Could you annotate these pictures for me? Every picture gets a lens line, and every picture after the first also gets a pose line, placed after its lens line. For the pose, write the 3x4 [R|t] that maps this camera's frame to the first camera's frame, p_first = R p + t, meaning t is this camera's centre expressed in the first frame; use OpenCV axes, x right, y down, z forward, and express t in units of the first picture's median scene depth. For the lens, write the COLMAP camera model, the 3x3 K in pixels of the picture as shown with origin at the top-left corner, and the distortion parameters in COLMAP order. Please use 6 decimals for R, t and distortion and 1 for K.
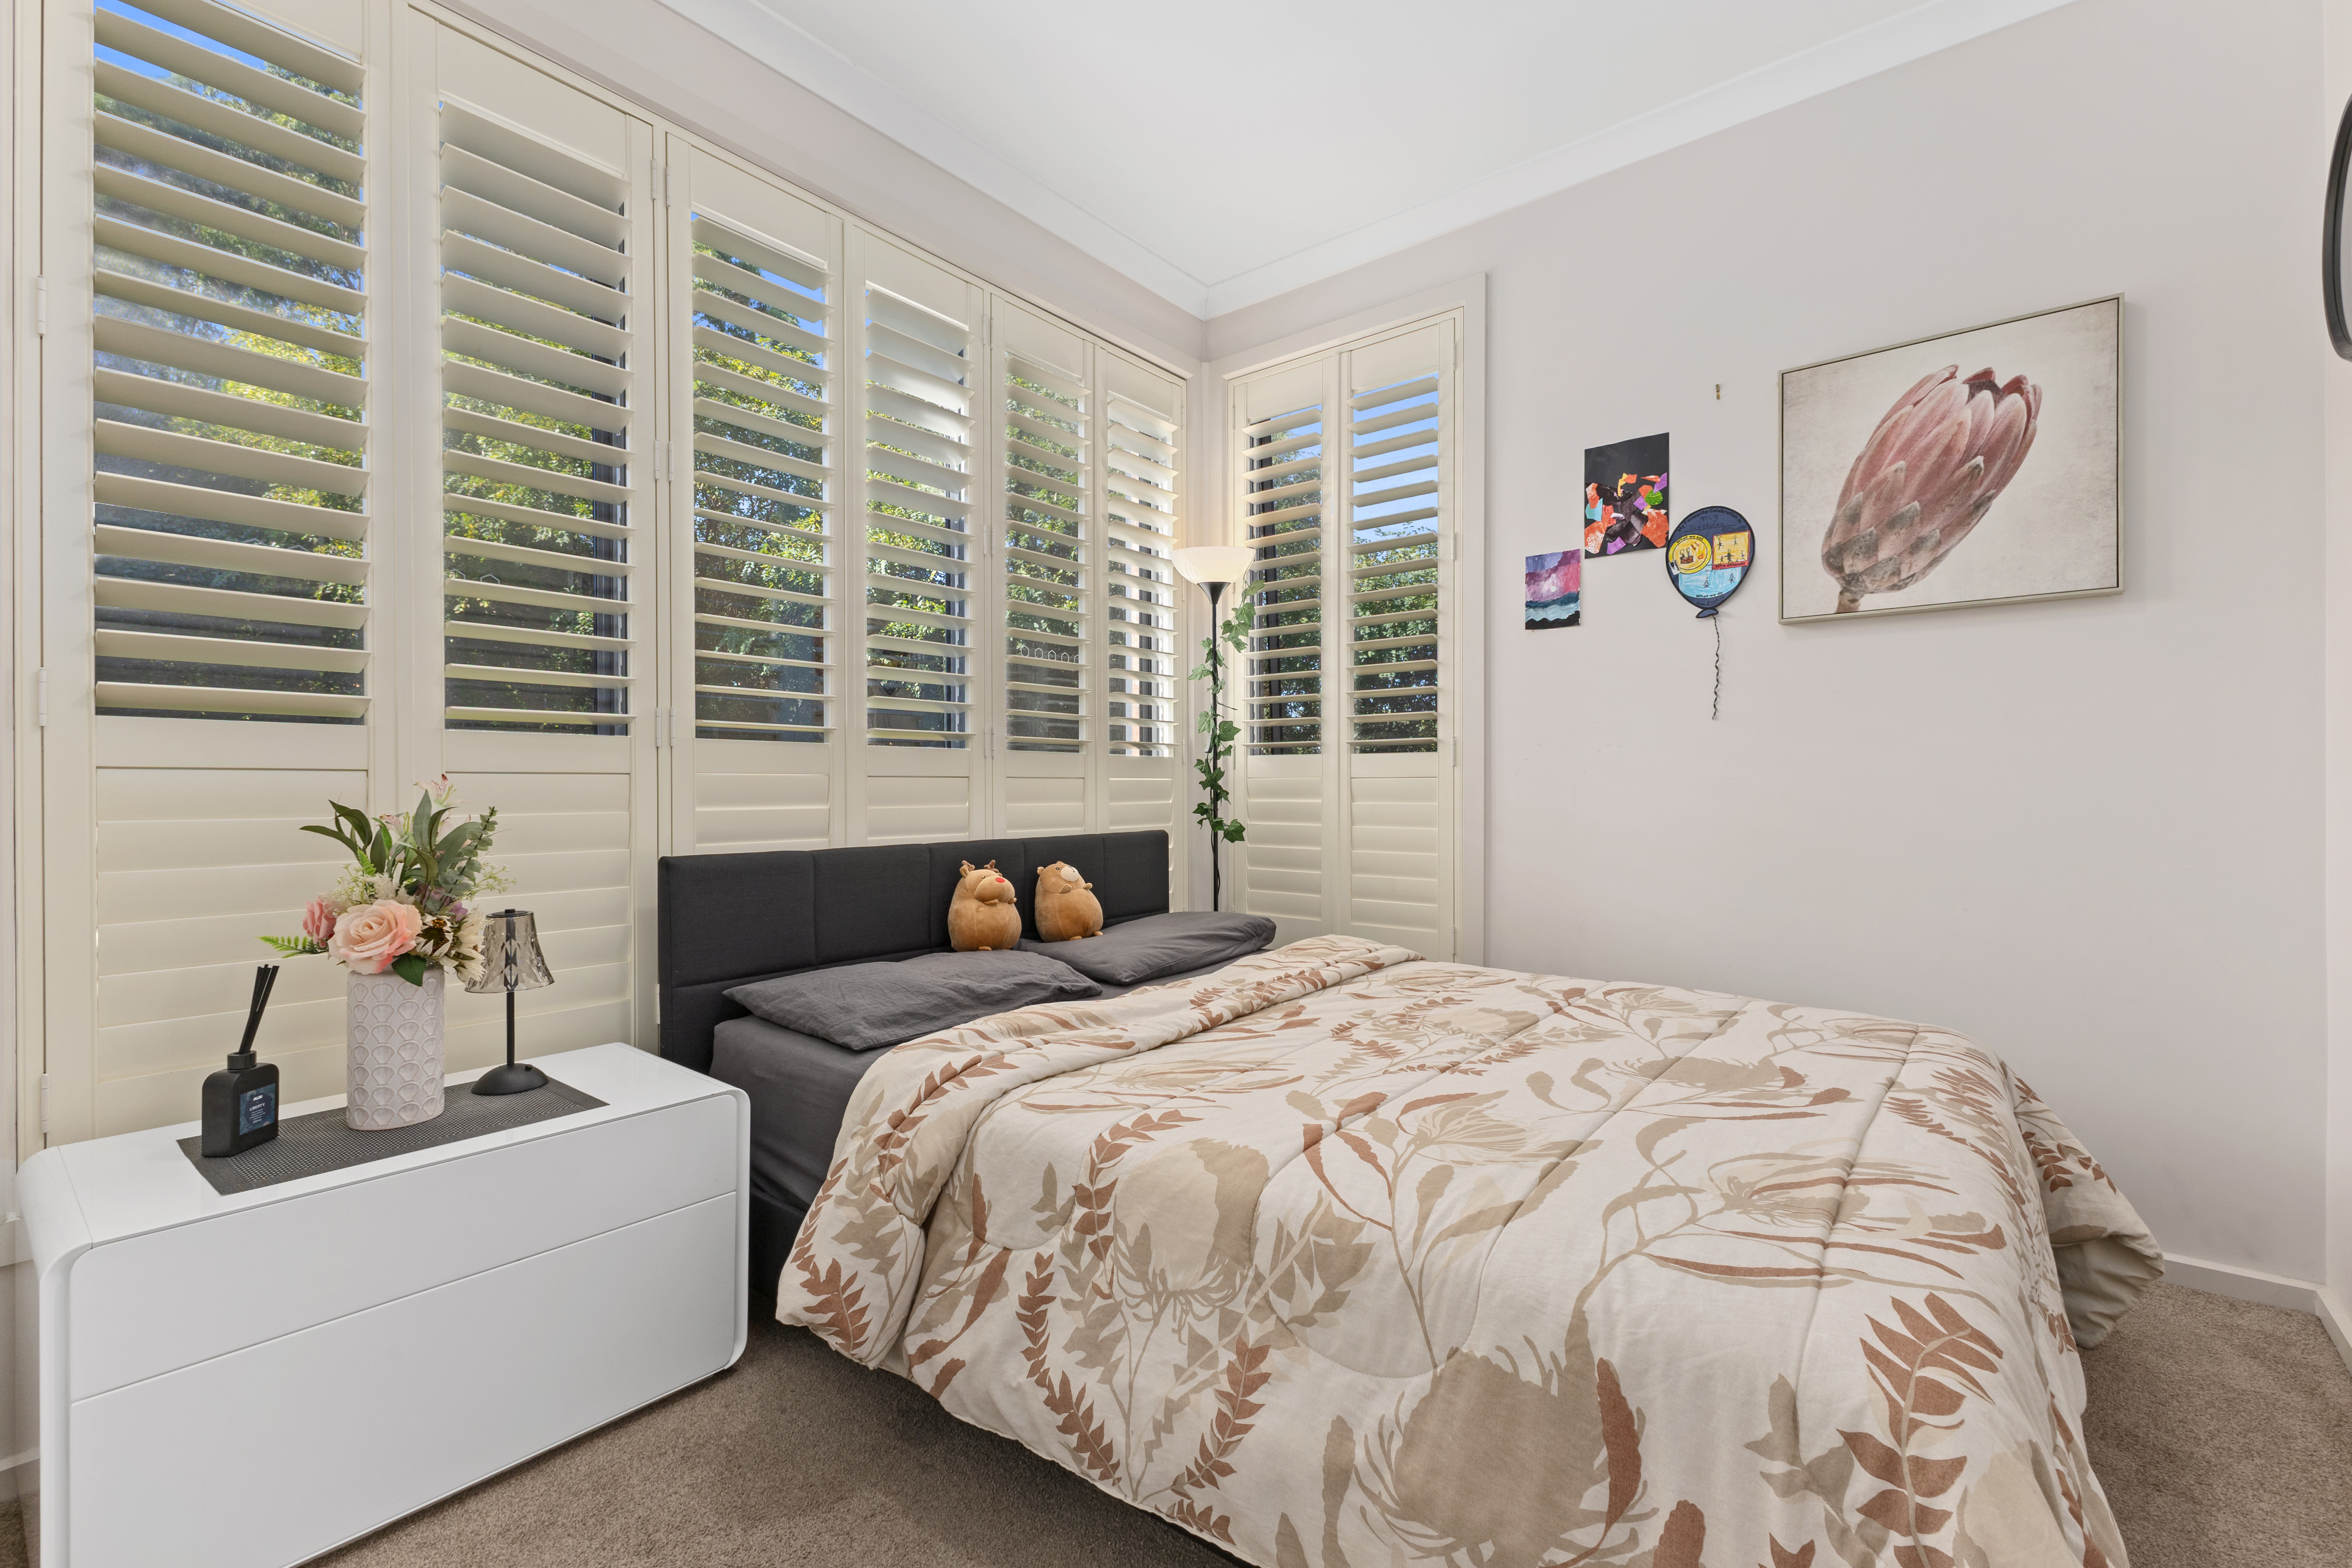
lens RADIAL K [[1015.9, 0, 1177.7], [0, 1015.9, 796.7], [0, 0, 1]] dist [0.011243, -0.000459]
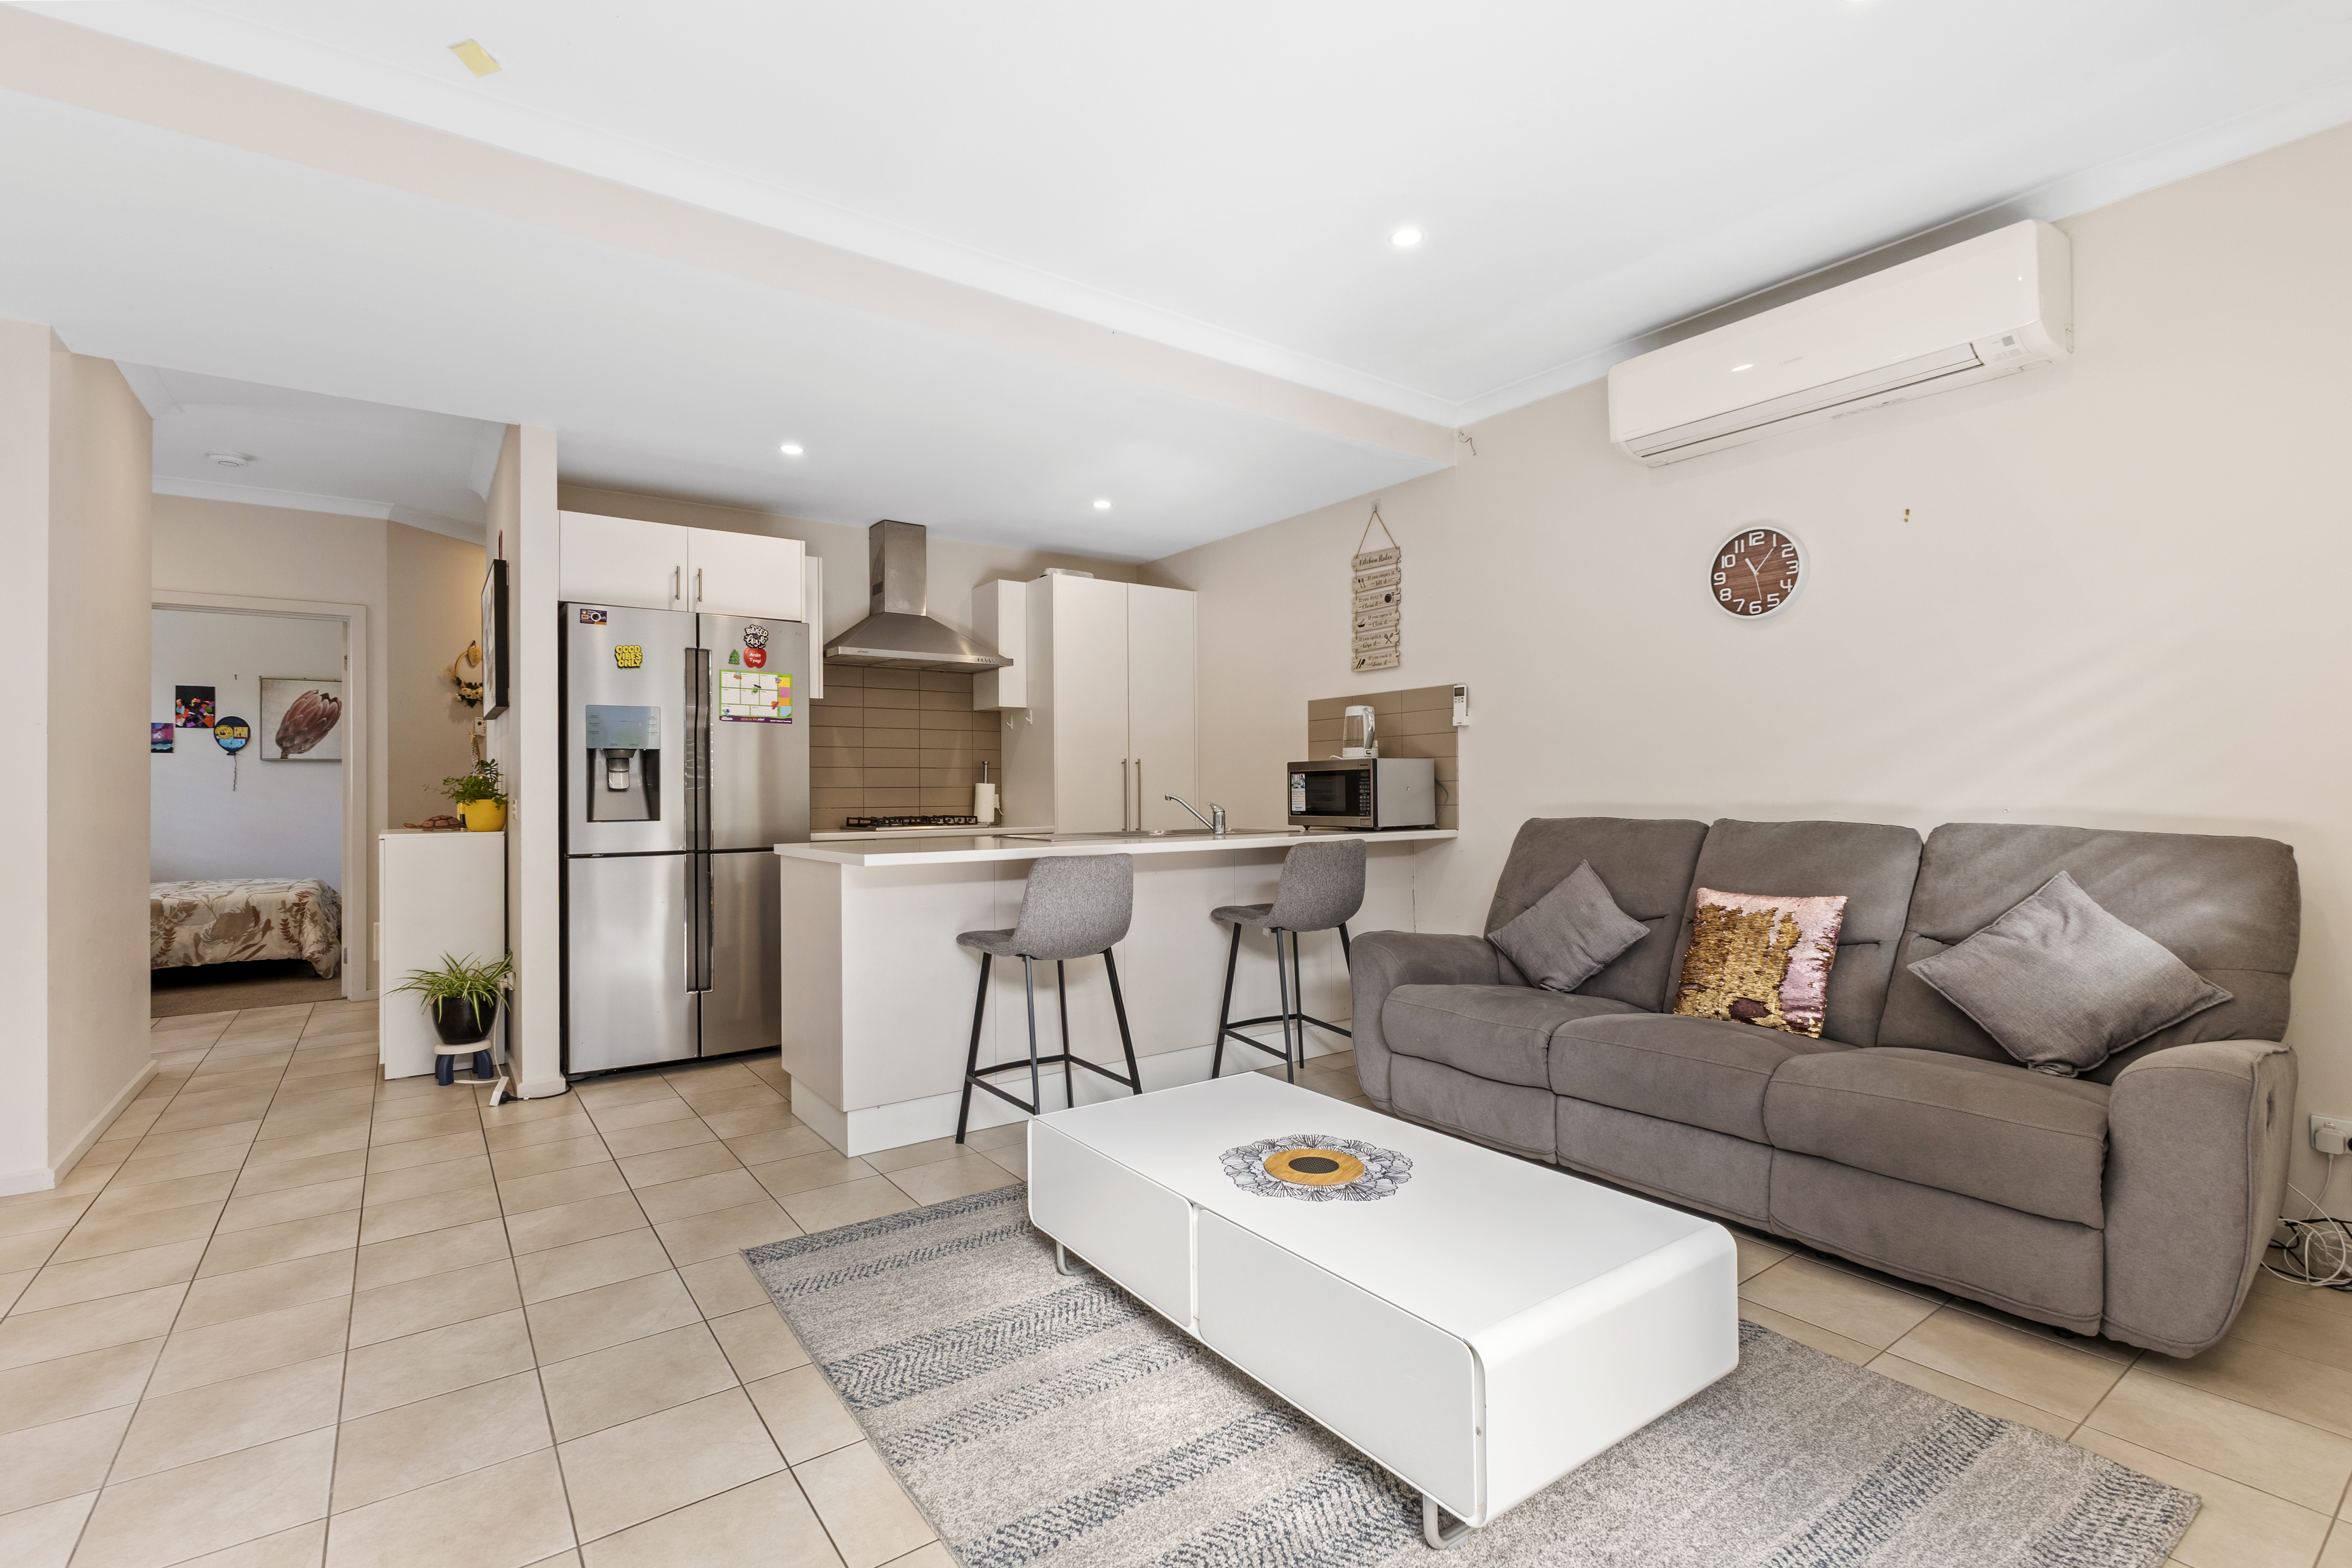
lens RADIAL K [[1064.7, 0, 1190.6], [0, 1064.7, 785.2], [0, 0, 1]] dist [-0.011646, 0.000017]
pose [[0.255834, 0.007432, 0.966692, -1.655432], [0.010038, 0.999896, -0.010344, -0.033227], [-0.966669, 0.012350, 0.255733, -2.363365]]
